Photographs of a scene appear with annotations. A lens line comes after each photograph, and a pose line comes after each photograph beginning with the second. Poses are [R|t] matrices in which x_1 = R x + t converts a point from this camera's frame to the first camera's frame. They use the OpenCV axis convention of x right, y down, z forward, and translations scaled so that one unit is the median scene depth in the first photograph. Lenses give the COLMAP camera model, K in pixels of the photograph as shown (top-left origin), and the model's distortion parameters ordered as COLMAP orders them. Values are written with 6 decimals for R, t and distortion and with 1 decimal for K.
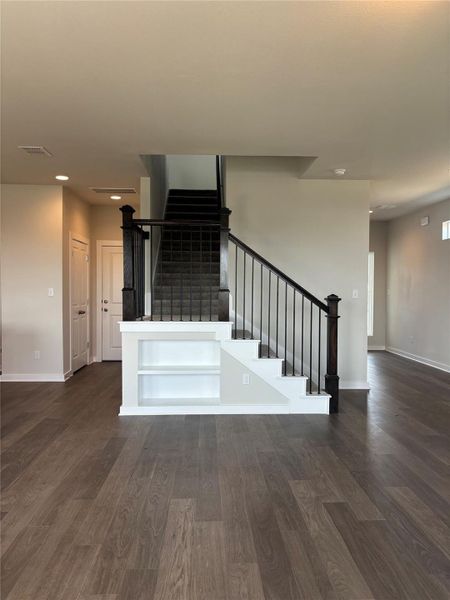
lens RADIAL K [[451.1, 0, 223.7], [0, 451.1, 299.1], [0, 0, 1]] dist [0.022325, -0.030996]
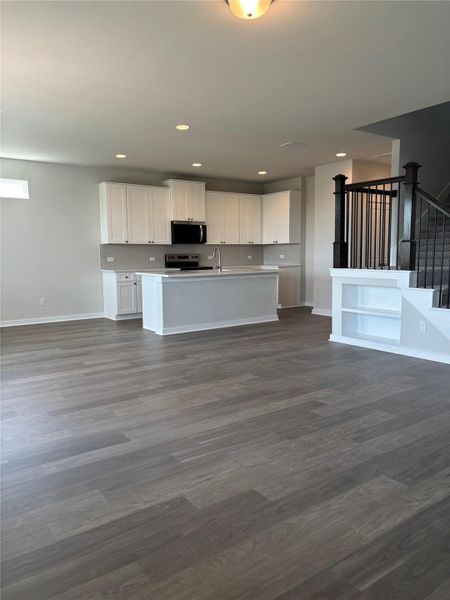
lens RADIAL K [[451.1, 0, 221.7], [0, 451.1, 299.4], [0, 0, 1]] dist [0.022325, -0.030996]
pose [[0.550651, 0.080832, -0.830813, 0.666663], [-0.003947, 0.995541, 0.094243, 0.017645], [0.834726, -0.048616, 0.548515, 0.032874]]
